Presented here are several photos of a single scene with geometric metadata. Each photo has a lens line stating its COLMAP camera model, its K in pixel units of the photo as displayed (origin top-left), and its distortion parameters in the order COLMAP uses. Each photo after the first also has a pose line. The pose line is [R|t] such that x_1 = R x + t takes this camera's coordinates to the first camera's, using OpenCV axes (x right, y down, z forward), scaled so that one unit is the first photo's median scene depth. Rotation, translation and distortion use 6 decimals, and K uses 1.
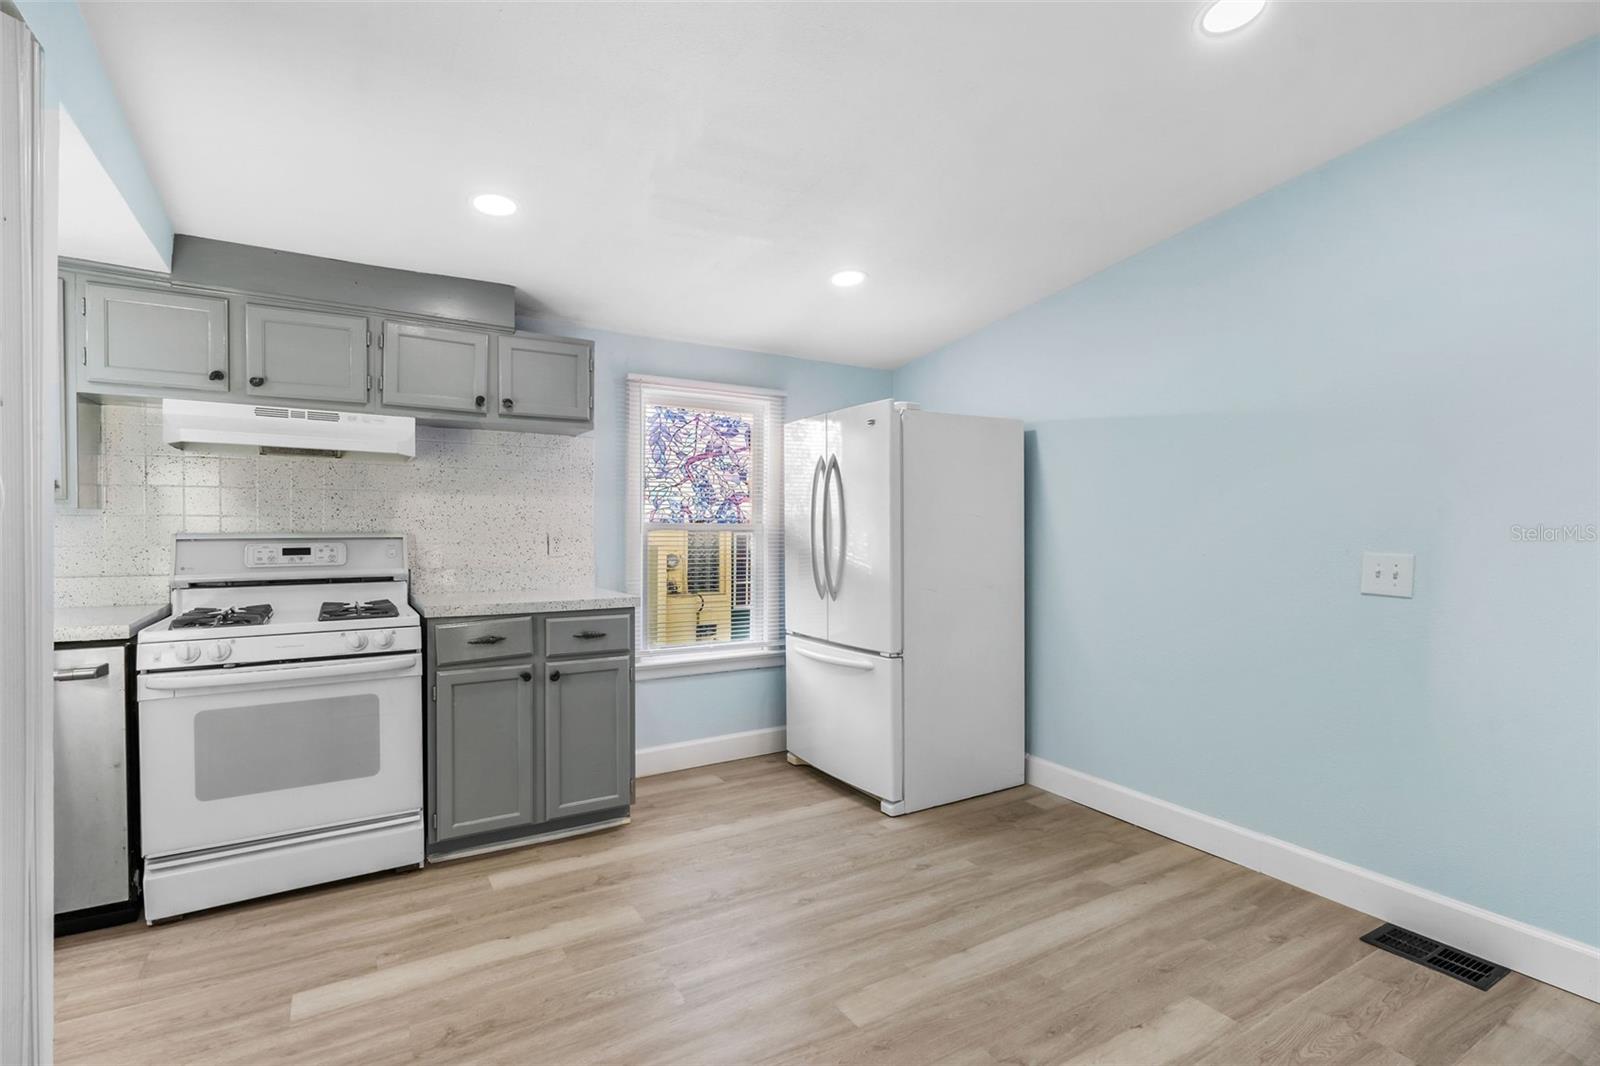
lens RADIAL K [[750.6, 0, 803.0], [0, 750.6, 541.0], [0, 0, 1]] dist [-0.009358, 0.000812]
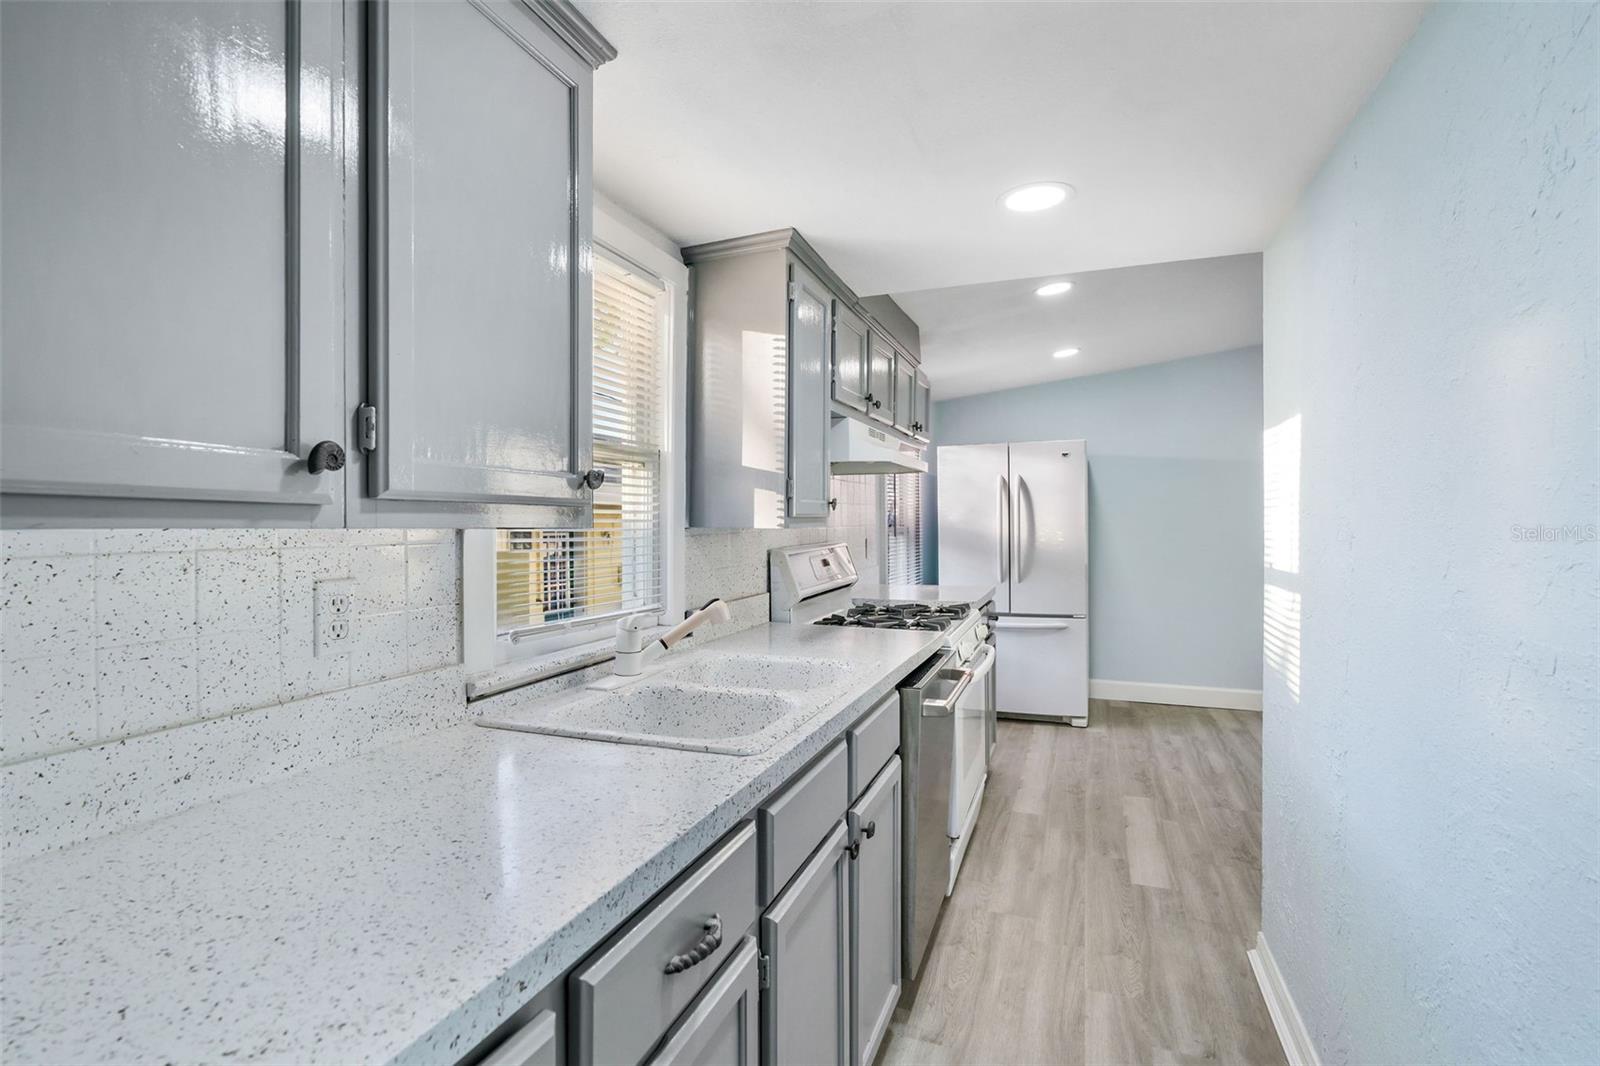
lens RADIAL K [[750.6, 0, 769.2], [0, 750.6, 518.3], [0, 0, 1]] dist [-0.009358, 0.000812]
pose [[0.811428, -0.017661, 0.584185, -1.398548], [0.033864, 0.999285, -0.016826, -0.045660], [-0.583470, 0.033436, 0.811446, 0.170787]]
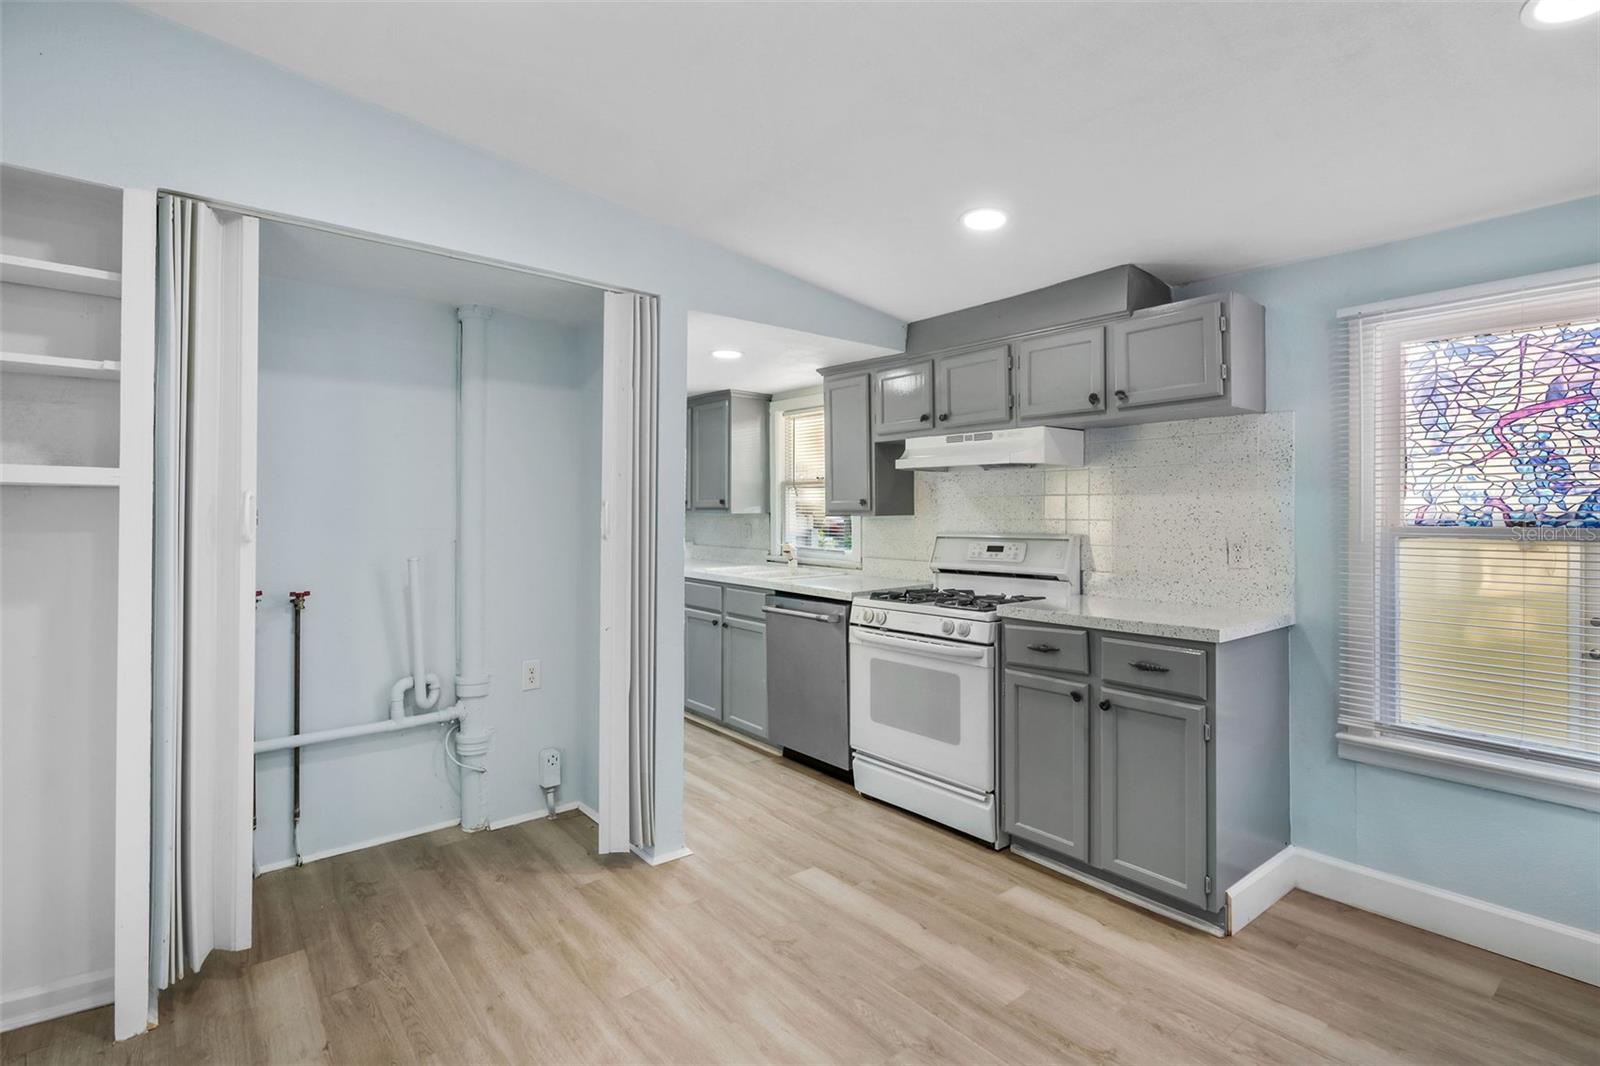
lens RADIAL K [[750.6, 0, 781.7], [0, 750.6, 506.3], [0, 0, 1]] dist [-0.009358, 0.000812]
pose [[0.118496, -0.015113, -0.992839, 0.492742], [-0.016067, 0.999724, -0.017135, -0.028939], [0.992824, 0.017982, 0.118221, 0.525566]]
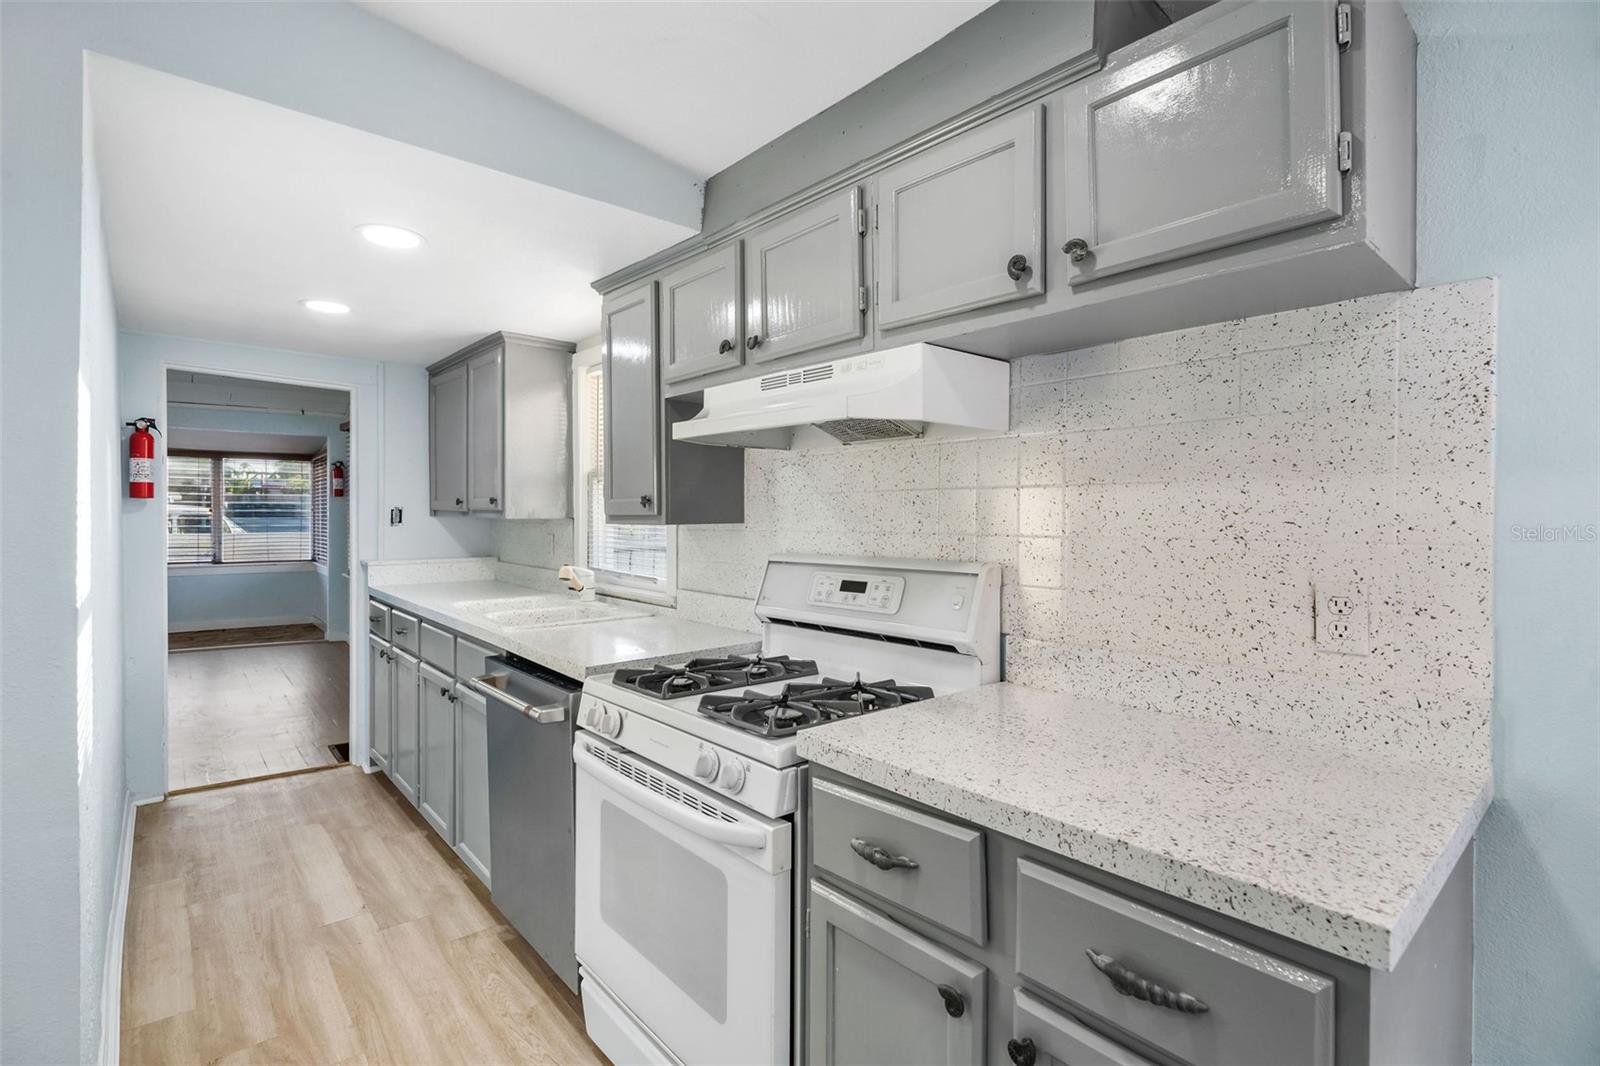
lens RADIAL K [[750.6, 0, 775.1], [0, 750.6, 518.6], [0, 0, 1]] dist [-0.009358, 0.000812]
pose [[0.146311, -0.003372, -0.989233, -0.033010], [-0.020248, 0.999774, -0.006403, -0.041262], [0.989031, 0.020967, 0.146210, 0.851674]]
